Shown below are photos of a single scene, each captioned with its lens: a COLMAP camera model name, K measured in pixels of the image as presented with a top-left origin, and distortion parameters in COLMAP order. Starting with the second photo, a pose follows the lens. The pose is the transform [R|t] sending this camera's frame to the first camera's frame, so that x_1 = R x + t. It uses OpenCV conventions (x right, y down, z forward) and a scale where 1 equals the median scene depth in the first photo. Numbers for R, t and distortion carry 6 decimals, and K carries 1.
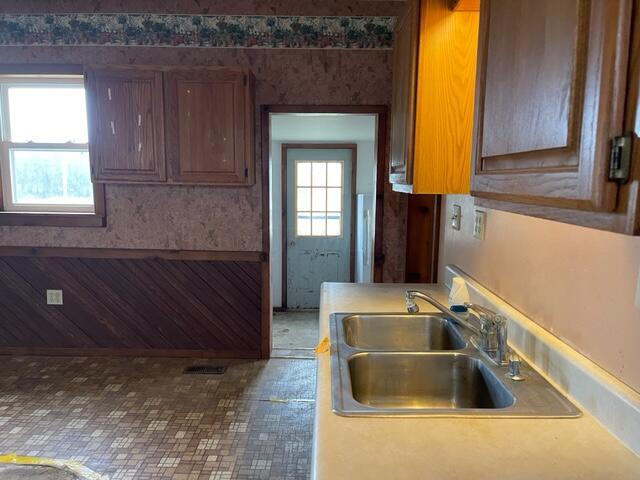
lens RADIAL K [[547.6, 0, 320.0], [0, 547.6, 240.0], [0, 0, 1]] dist [0.002250, -0.001515]
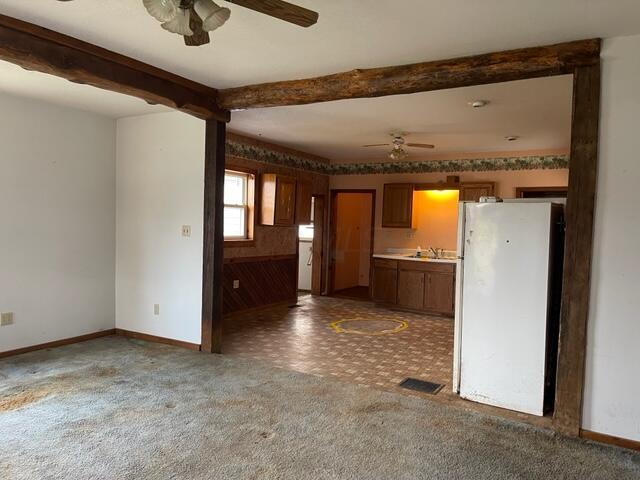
lens RADIAL K [[489.9, 0, 320.0], [0, 489.9, 240.0], [0, 0, 1]] dist [0.009117, 0.000036]
pose [[0.498580, -0.027627, 0.866403, -1.852061], [0.102289, 0.994384, -0.027155, 0.027786], [-0.860787, 0.102162, 0.498606, -0.129526]]
